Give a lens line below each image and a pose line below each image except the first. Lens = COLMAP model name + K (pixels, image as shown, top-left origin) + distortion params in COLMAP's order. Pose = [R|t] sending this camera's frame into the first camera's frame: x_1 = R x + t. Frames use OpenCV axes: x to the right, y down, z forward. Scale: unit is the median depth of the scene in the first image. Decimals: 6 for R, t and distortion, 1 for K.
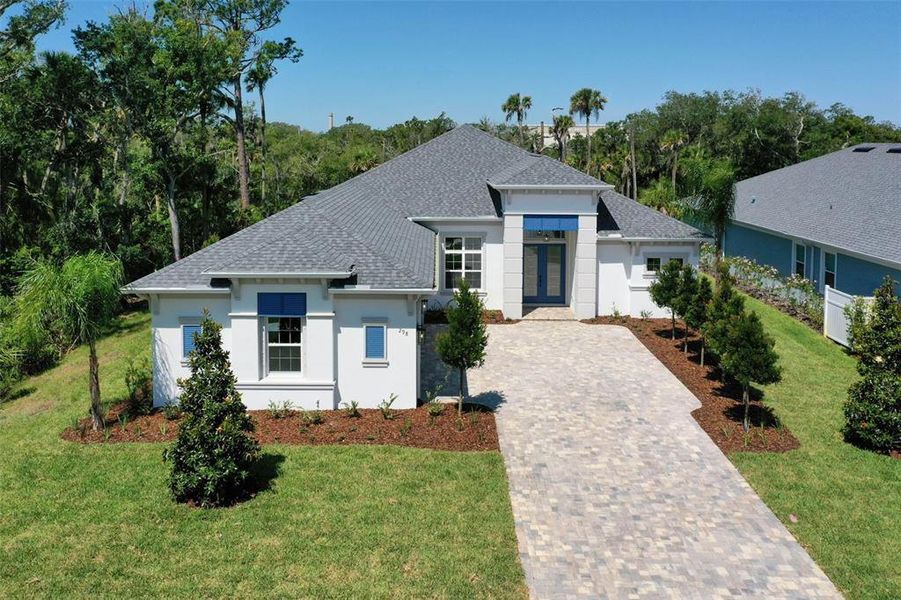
lens RADIAL K [[731.8, 0, 417.5], [0, 731.8, 237.2], [0, 0, 1]] dist [0.019103, -0.042337]
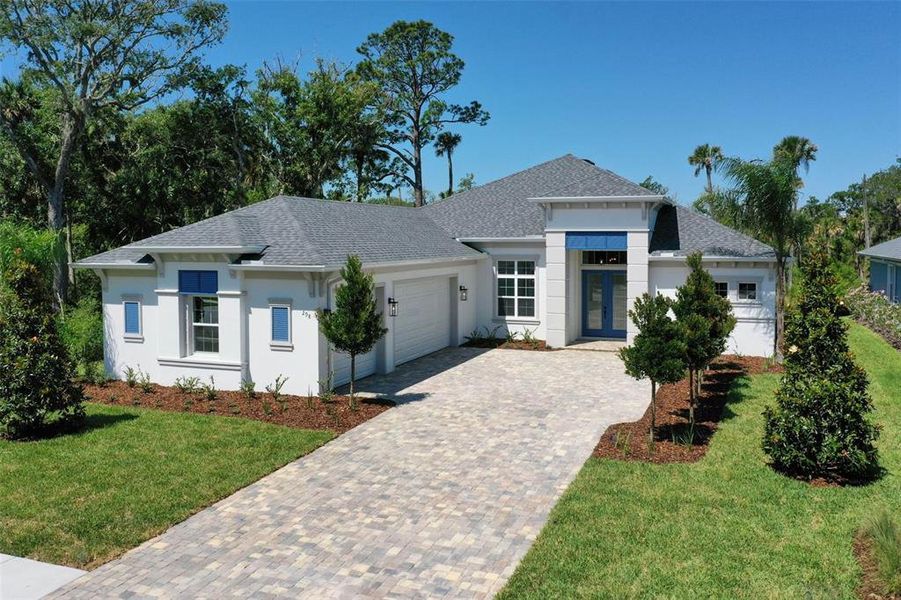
lens RADIAL K [[731.8, 0, 461.6], [0, 731.8, 273.6], [0, 0, 1]] dist [0.019103, -0.042337]
pose [[0.945971, 0.014321, -0.323934, 0.481624], [-0.039237, 0.996738, -0.070519, 0.136786], [0.321867, 0.079420, 0.943448, 0.163788]]
